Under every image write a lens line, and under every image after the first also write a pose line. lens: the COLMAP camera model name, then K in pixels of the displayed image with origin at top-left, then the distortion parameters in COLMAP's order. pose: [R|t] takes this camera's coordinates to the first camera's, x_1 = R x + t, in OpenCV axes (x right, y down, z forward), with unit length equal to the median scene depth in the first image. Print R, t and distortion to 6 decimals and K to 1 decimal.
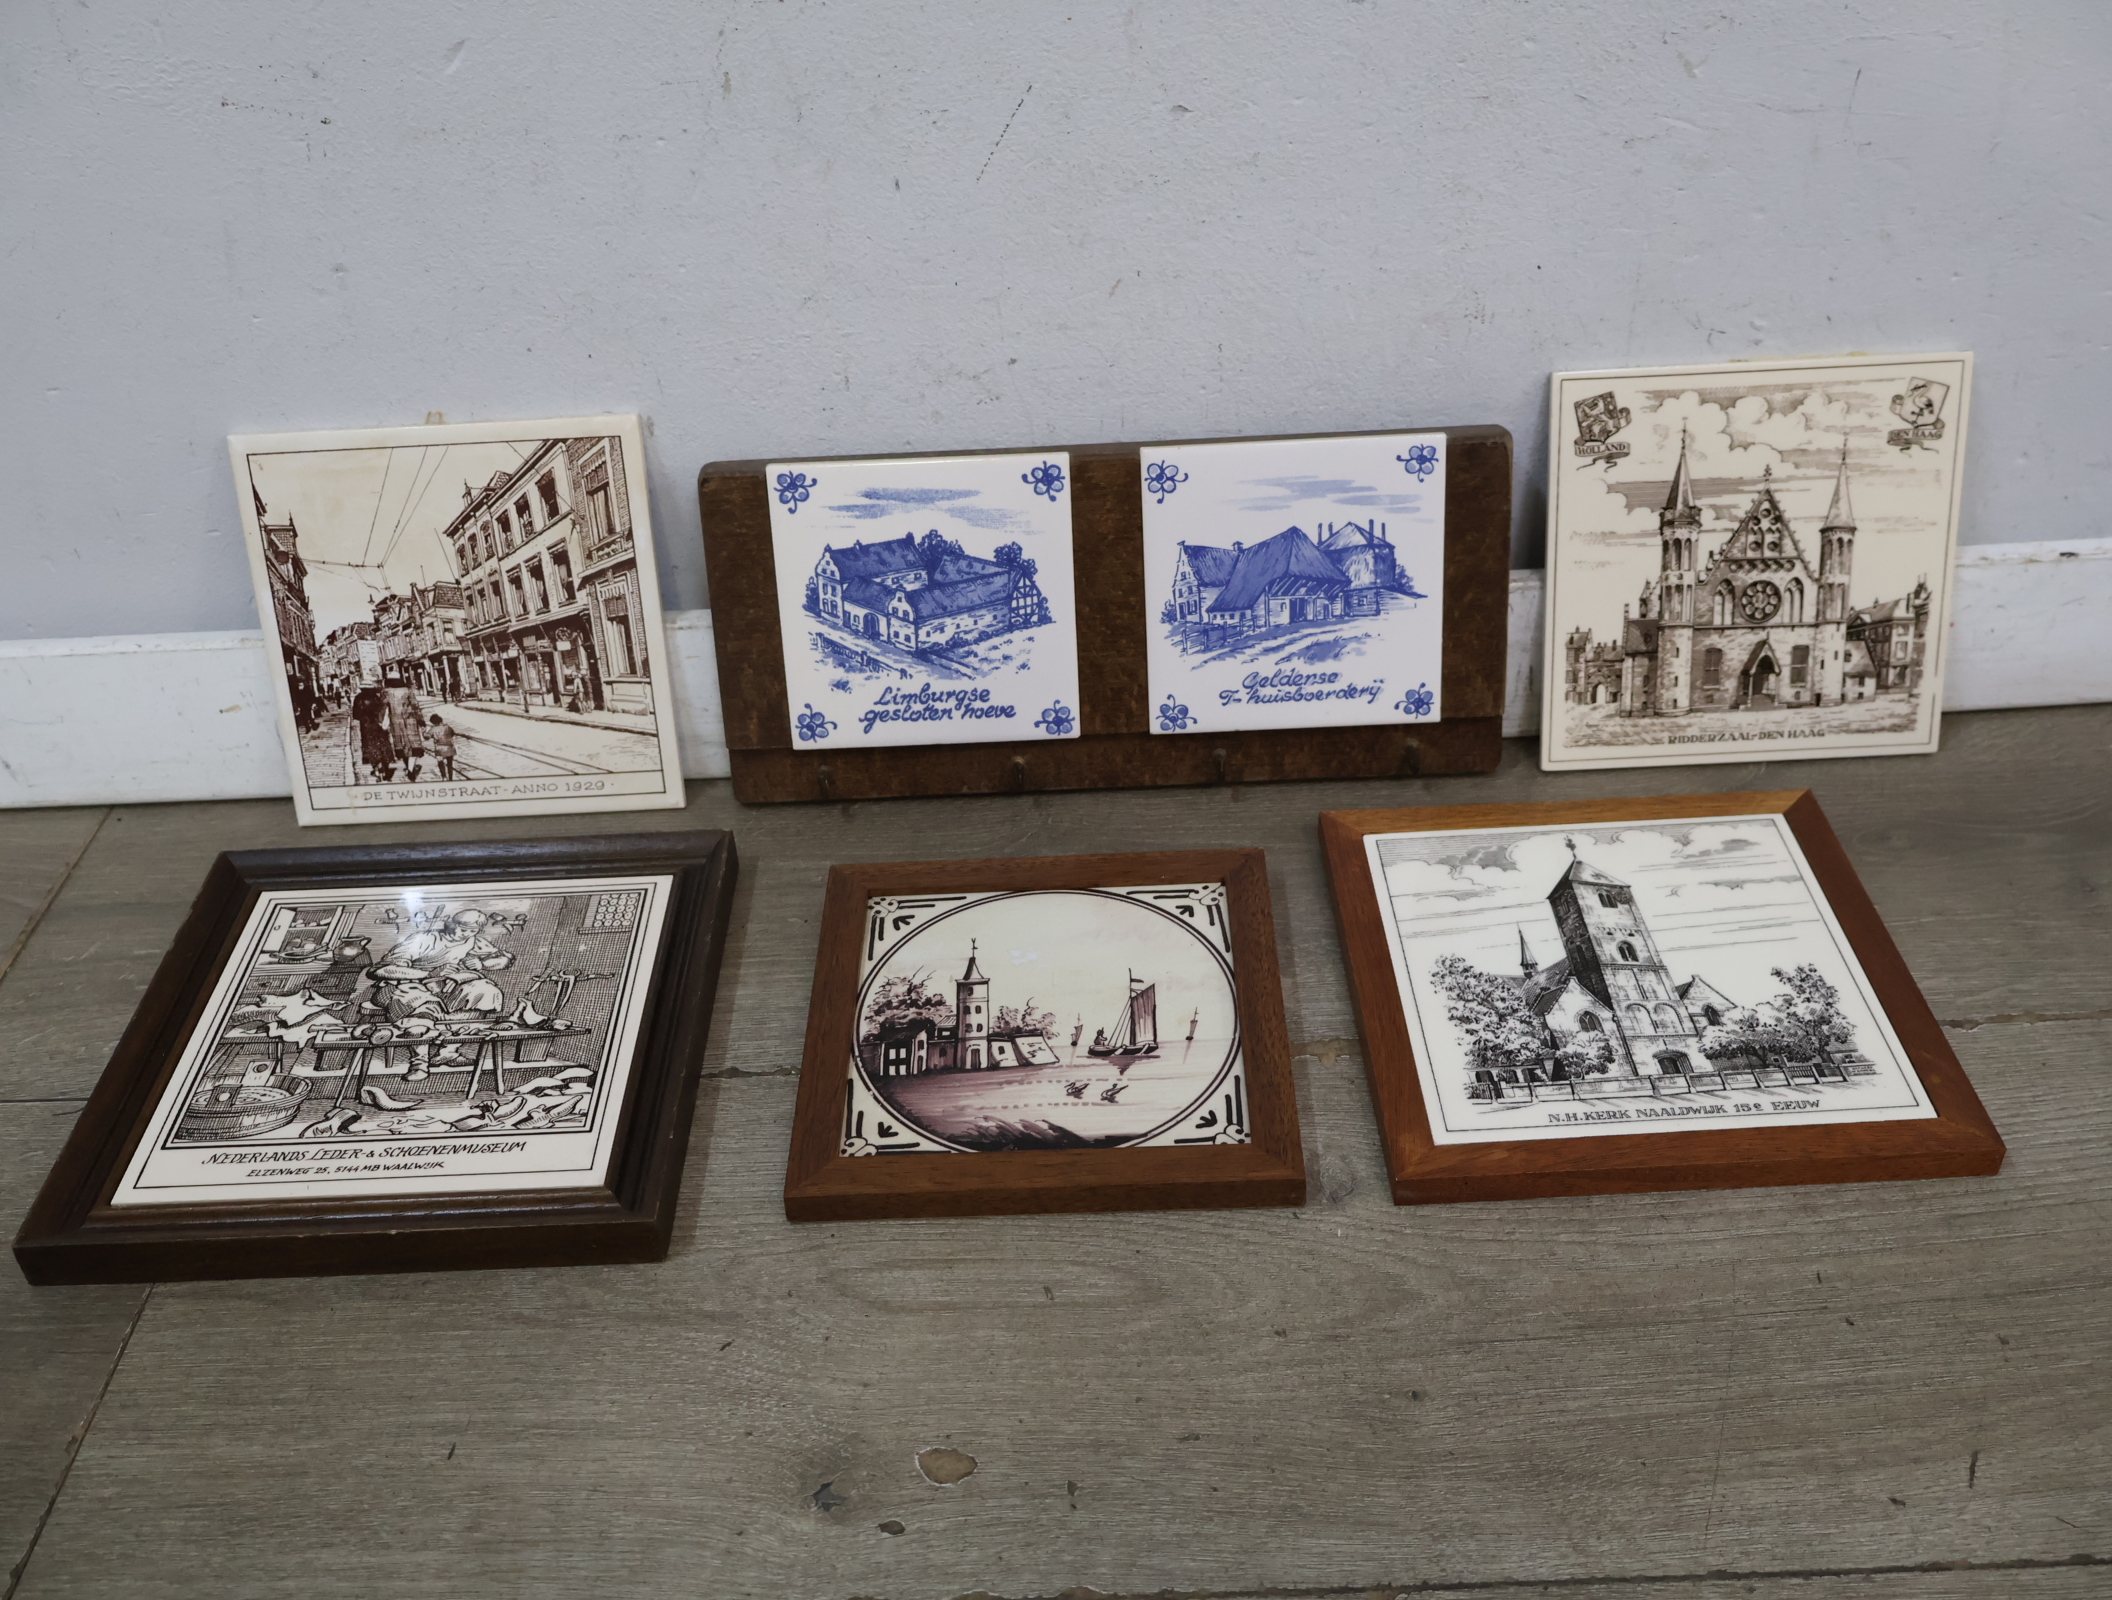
lens RADIAL K [[1995.6, 0, 1045.5], [0, 1995.6, 799.9], [0, 0, 1]] dist [0.004659, 0.000000]
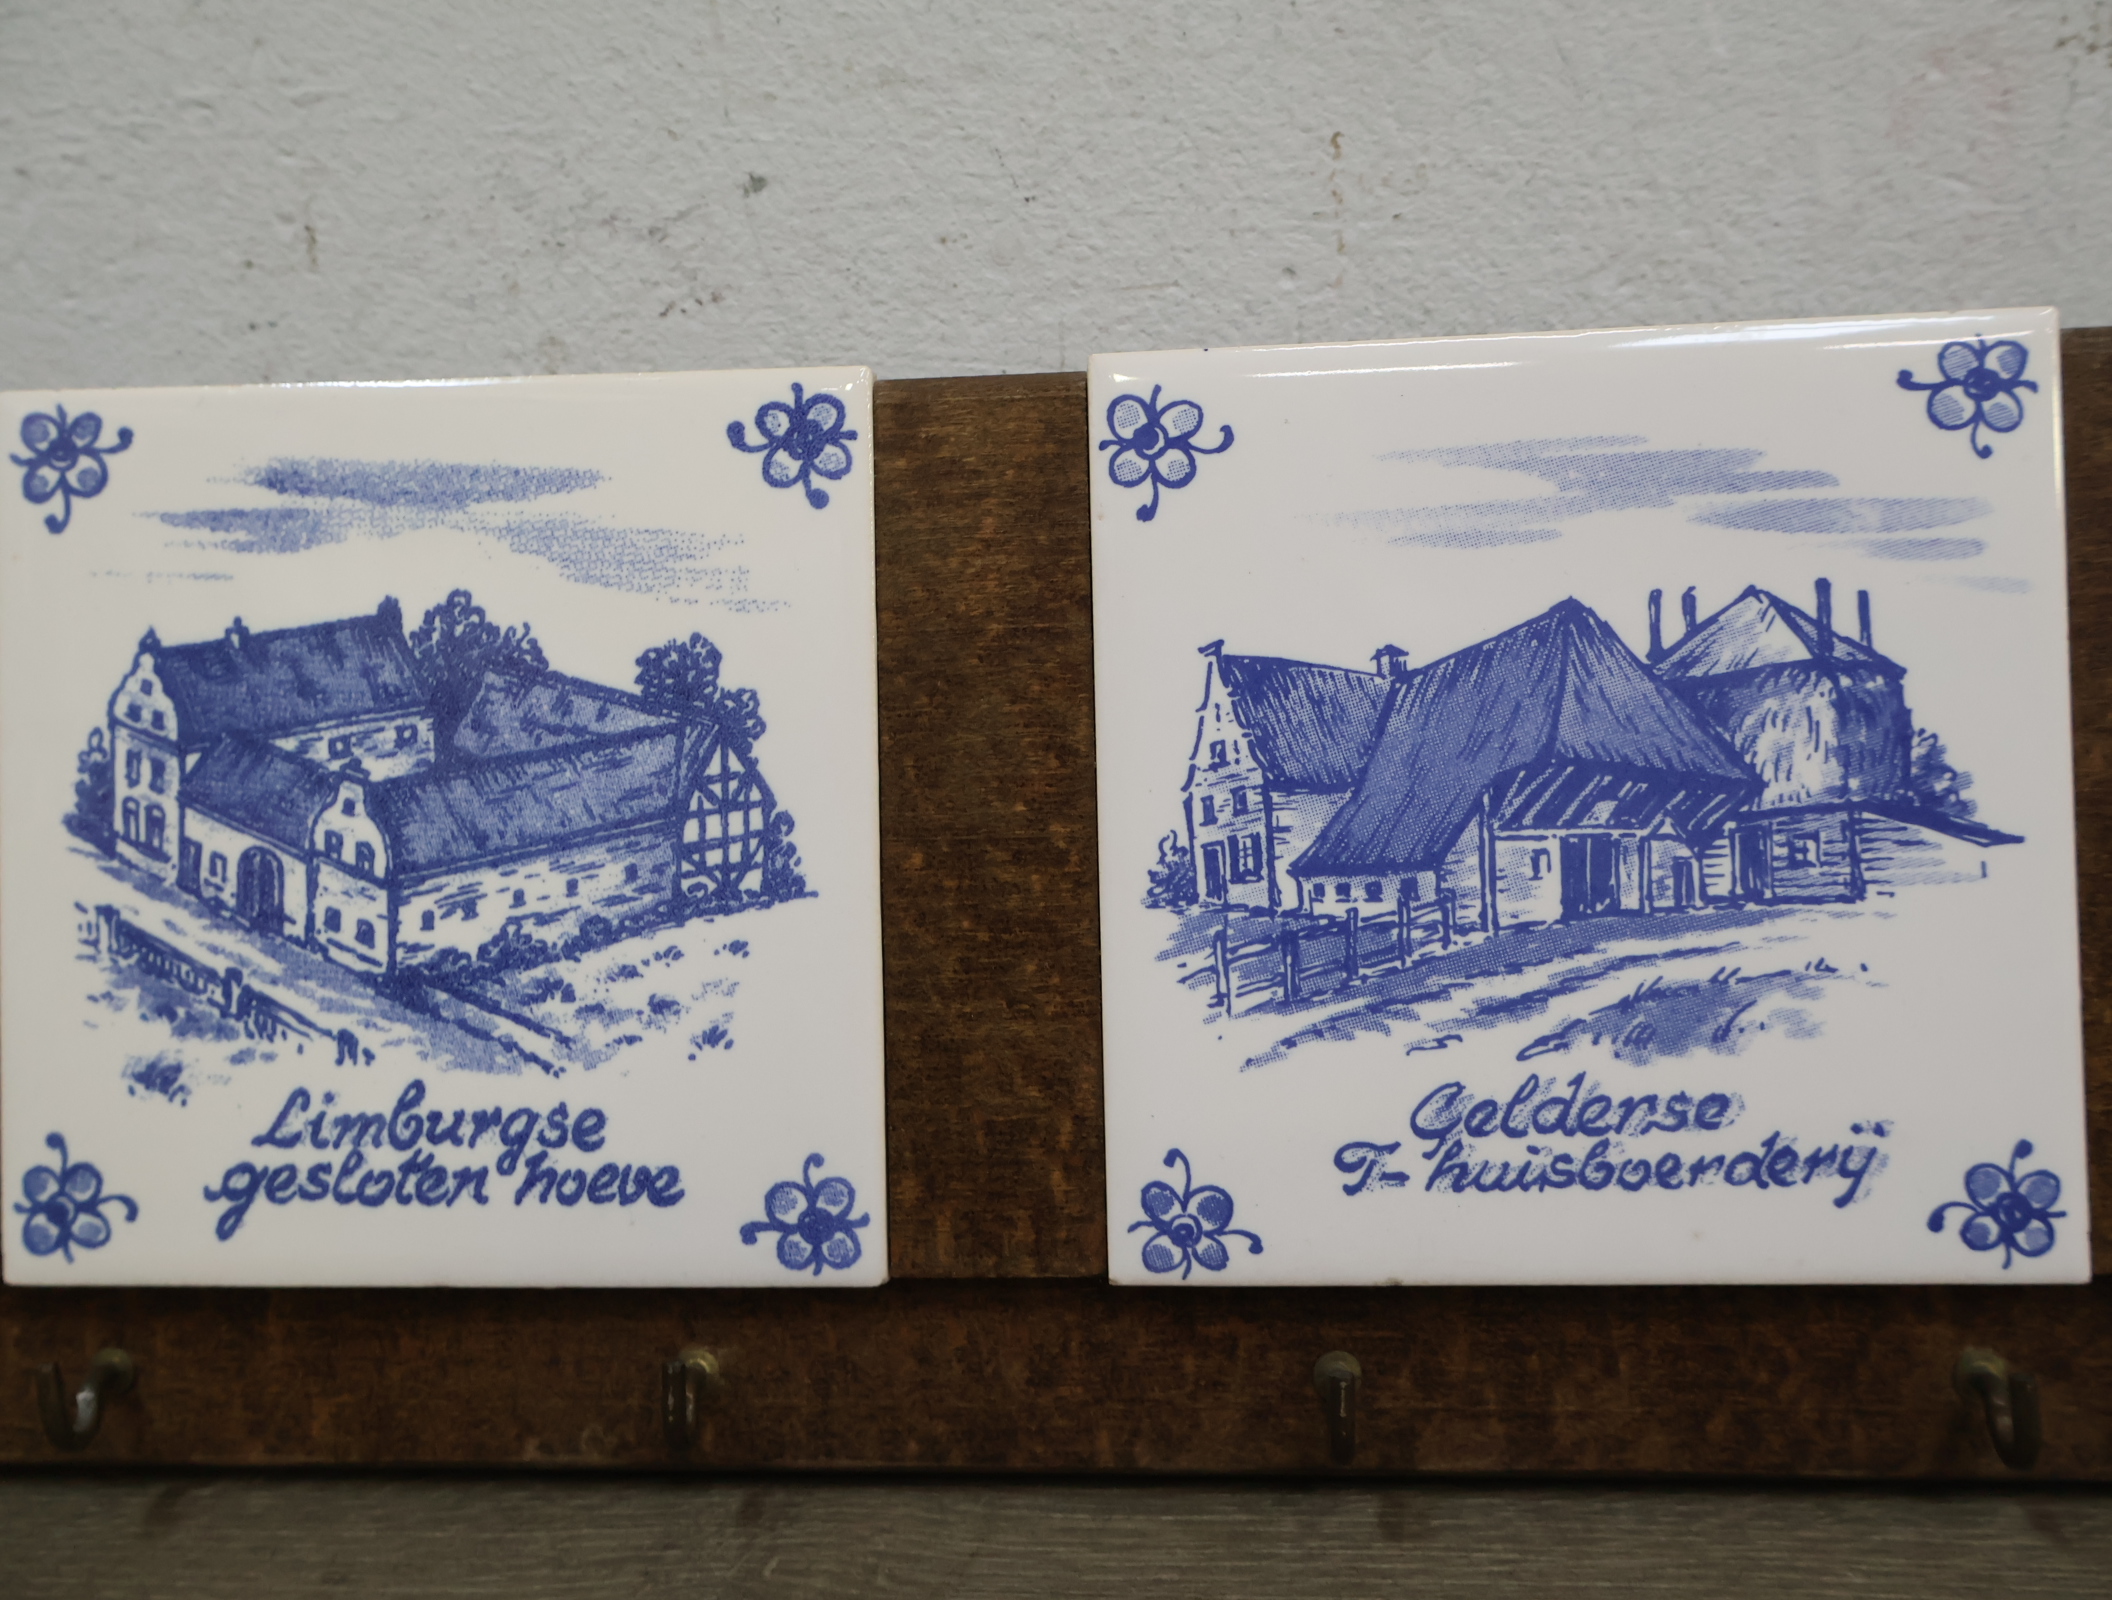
lens RADIAL K [[1995.6, 0, 1060.8], [0, 1995.6, 803.3], [0, 0, 1]] dist [0.004659, 0.000000]
pose [[0.996121, 0.027935, -0.083438, 0.071029], [-0.058248, 0.920094, -0.387342, 0.019093], [0.065950, 0.390700, 0.918153, 0.711649]]
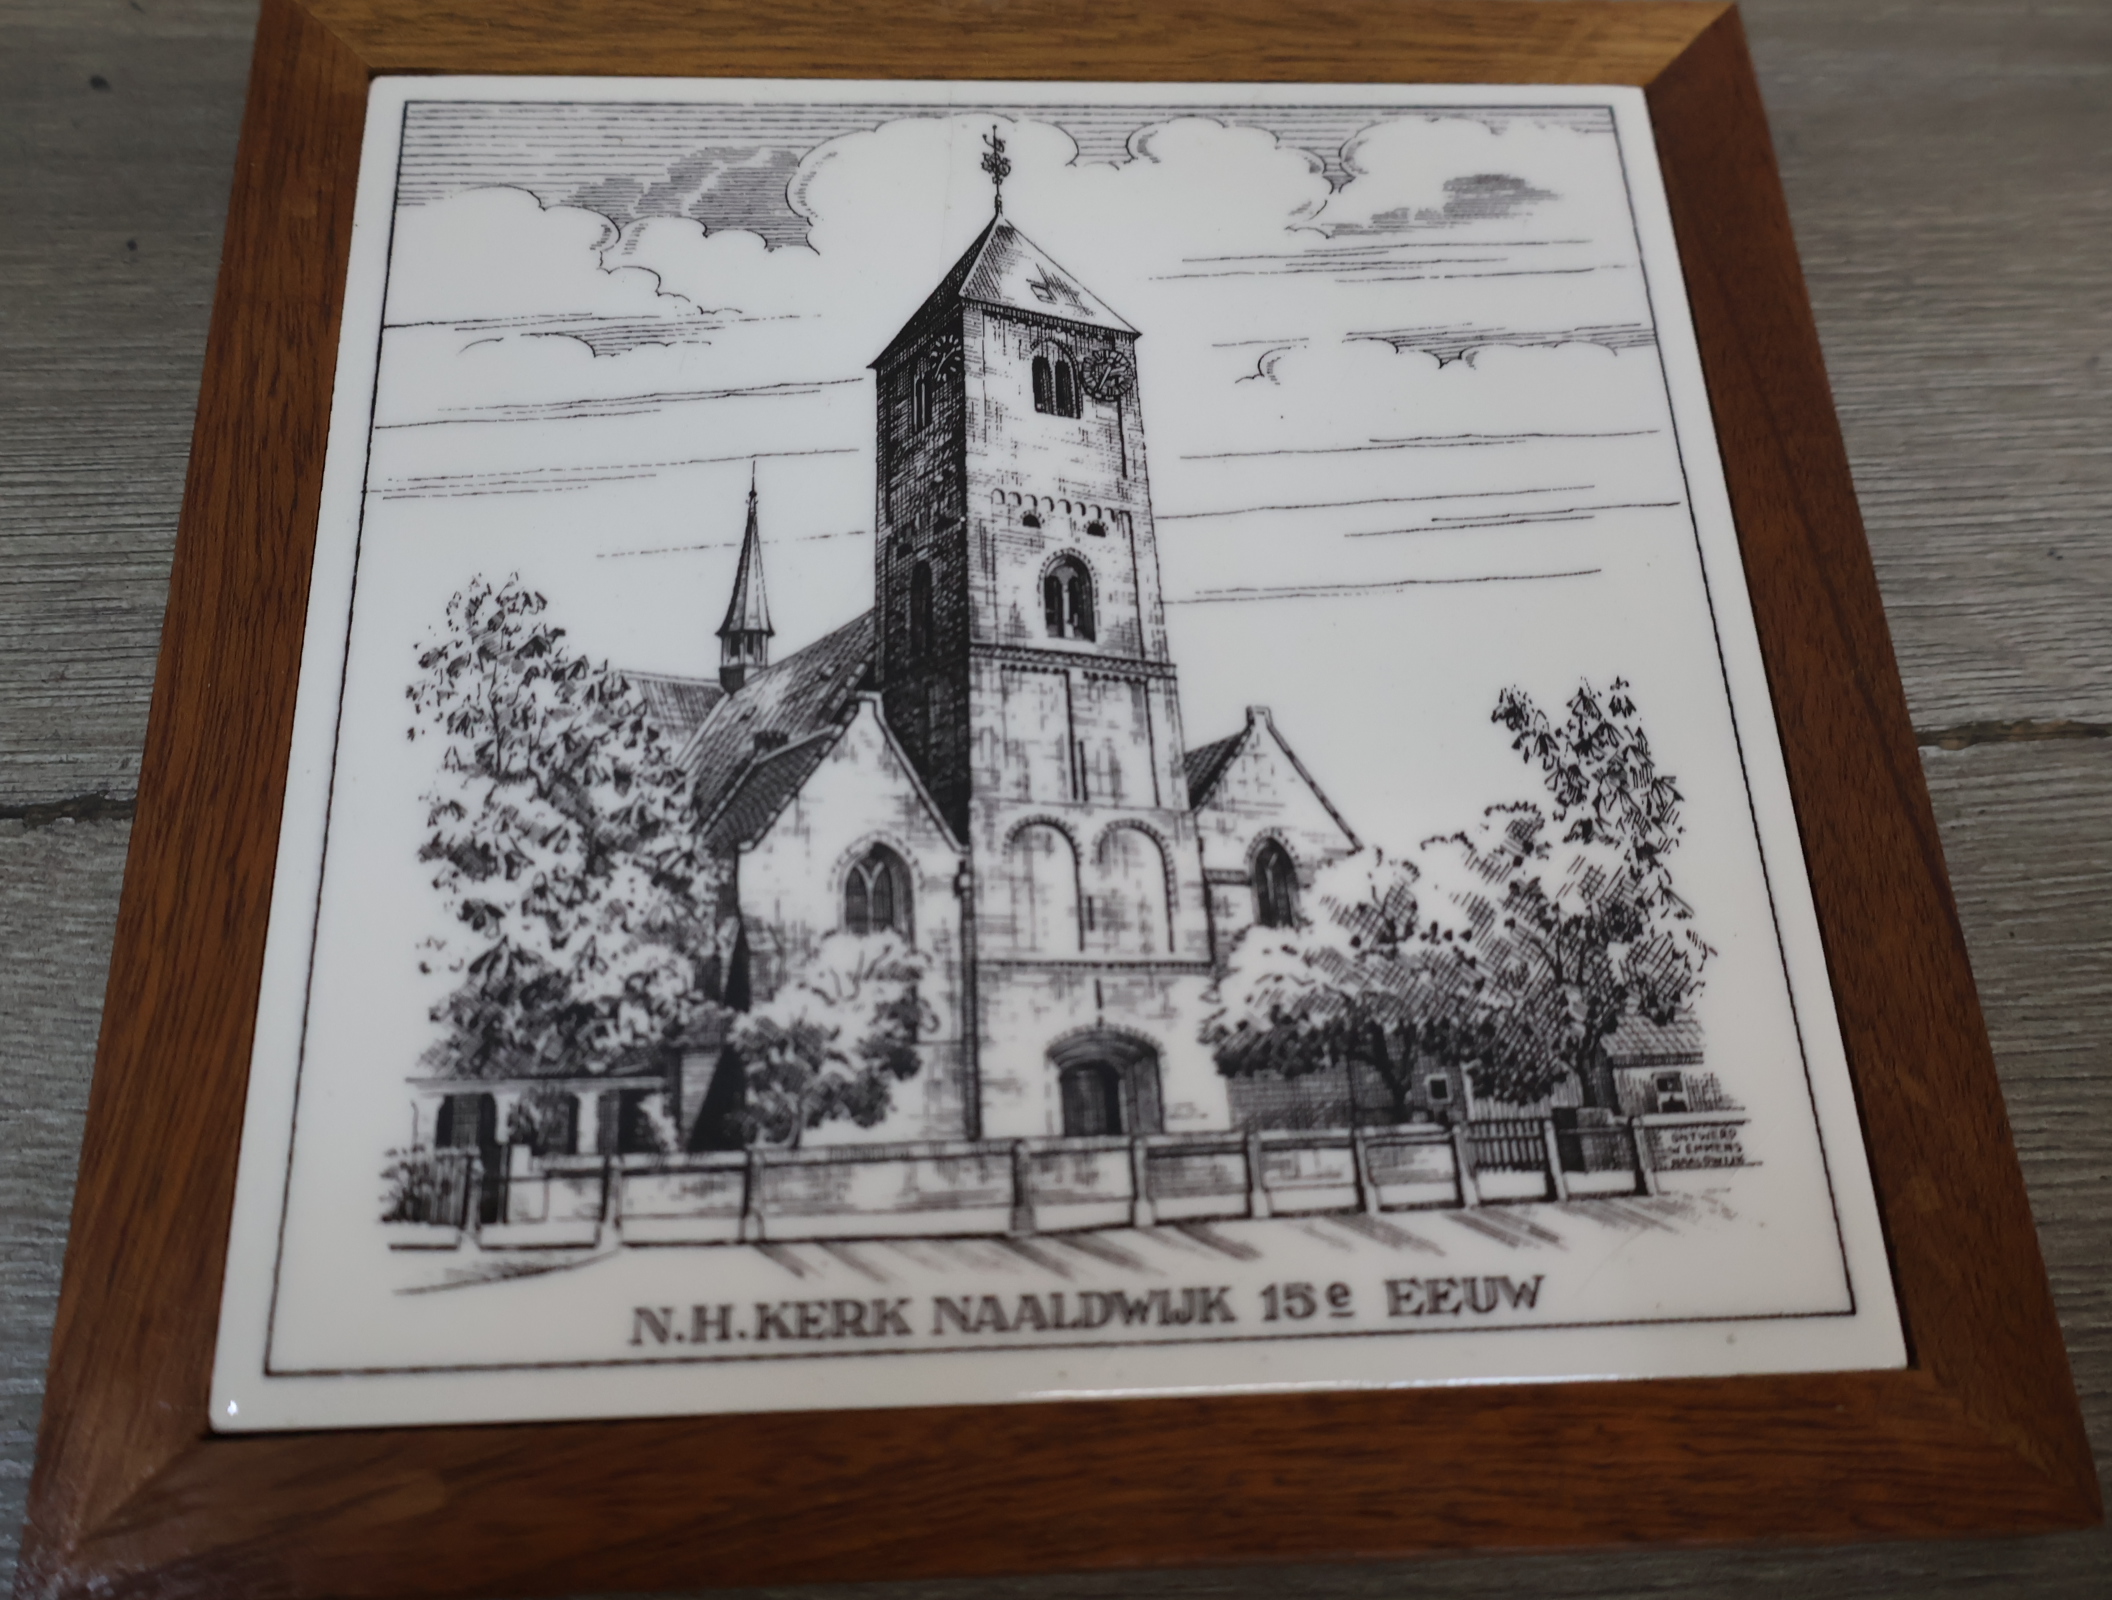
lens RADIAL K [[1995.6, 0, 1030.5], [0, 1995.6, 784.8], [0, 0, 1]] dist [0.004659, 0.000000]
pose [[0.994290, 0.023449, 0.104105, 0.231614], [-0.071063, 0.873281, 0.482007, -0.045019], [-0.079611, -0.486653, 0.869960, 0.651261]]
